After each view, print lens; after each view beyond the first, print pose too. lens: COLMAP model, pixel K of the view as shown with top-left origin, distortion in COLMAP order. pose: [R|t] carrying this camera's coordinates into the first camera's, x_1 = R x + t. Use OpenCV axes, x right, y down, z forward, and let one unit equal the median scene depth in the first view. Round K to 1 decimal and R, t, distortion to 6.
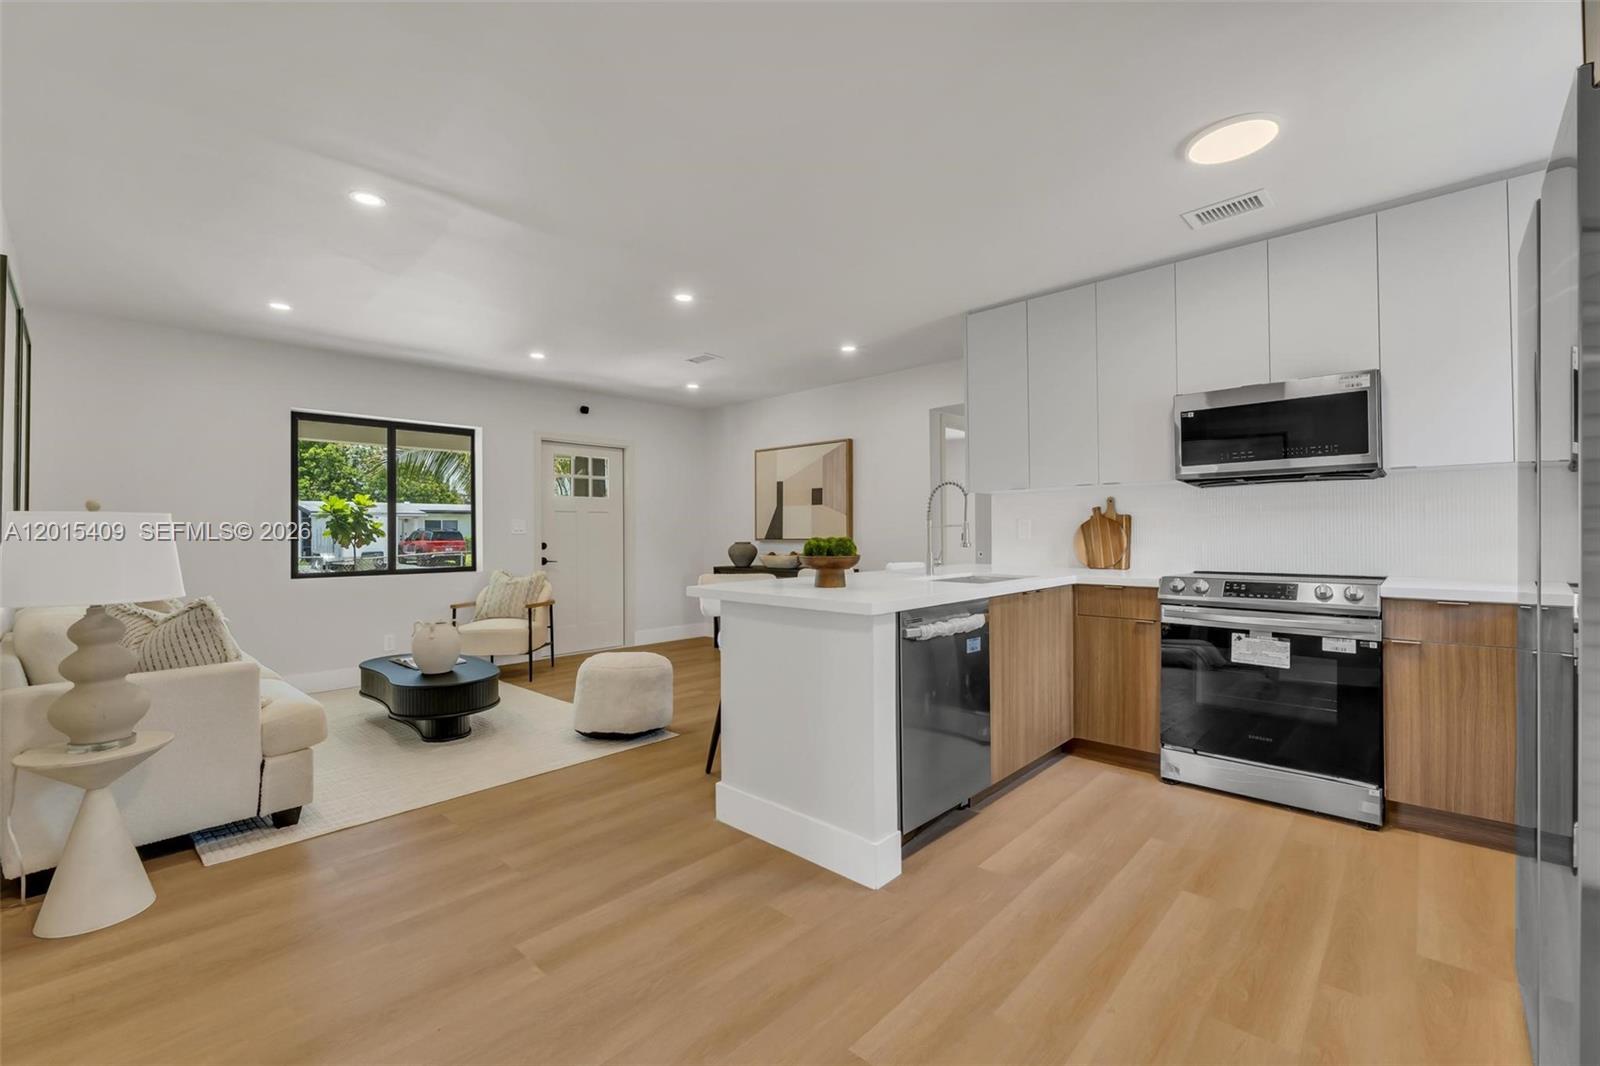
lens RADIAL K [[675.3, 0, 805.1], [0, 675.3, 528.2], [0, 0, 1]] dist [-0.005283, -0.000419]
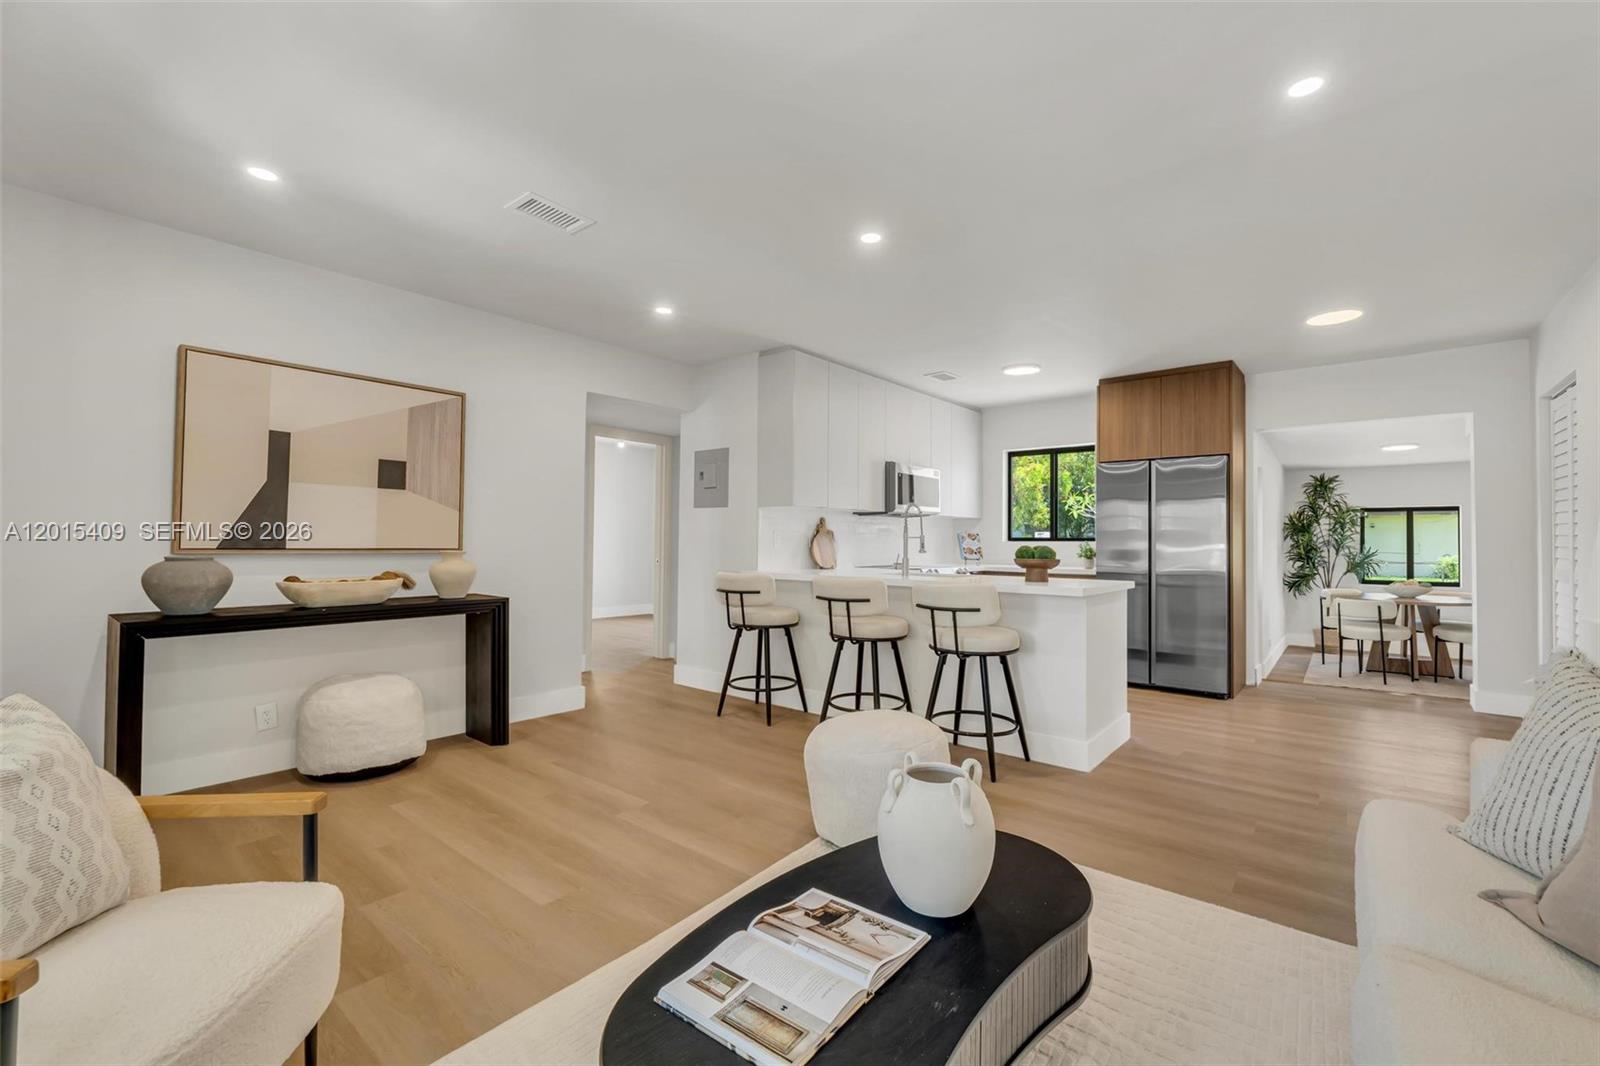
lens RADIAL K [[675.3, 0, 805.1], [0, 675.3, 528.2], [0, 0, 1]] dist [-0.005283, -0.000419]
pose [[-0.061751, 0.026451, 0.997741, -0.945225], [-0.014329, 0.999522, -0.027385, 0.015482], [-0.997989, -0.015987, -0.061343, 1.120237]]
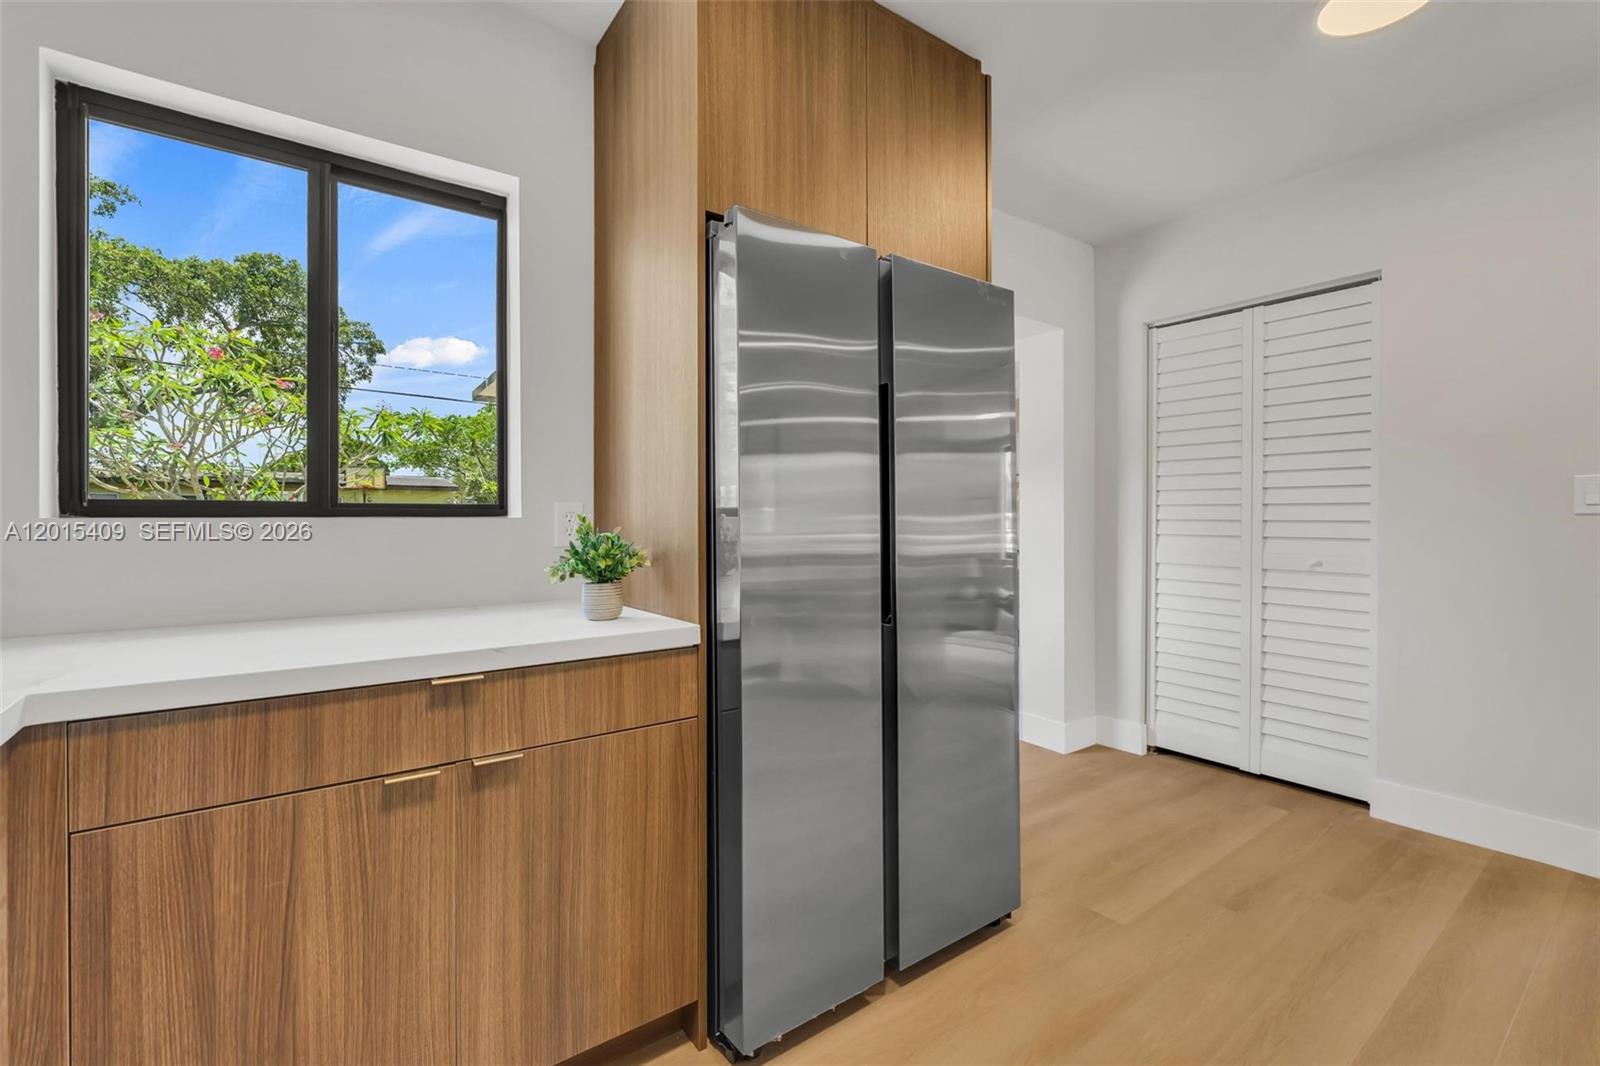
lens RADIAL K [[697.4, 0, 807.0], [0, 697.4, 524.0], [0, 0, 1]] dist [-0.004663, -0.000350]
pose [[-0.984192, 0.010065, 0.176817, 0.343323], [0.009922, 0.999949, -0.001688, 0.001523], [-0.176825, 0.000093, -0.984242, 0.772485]]
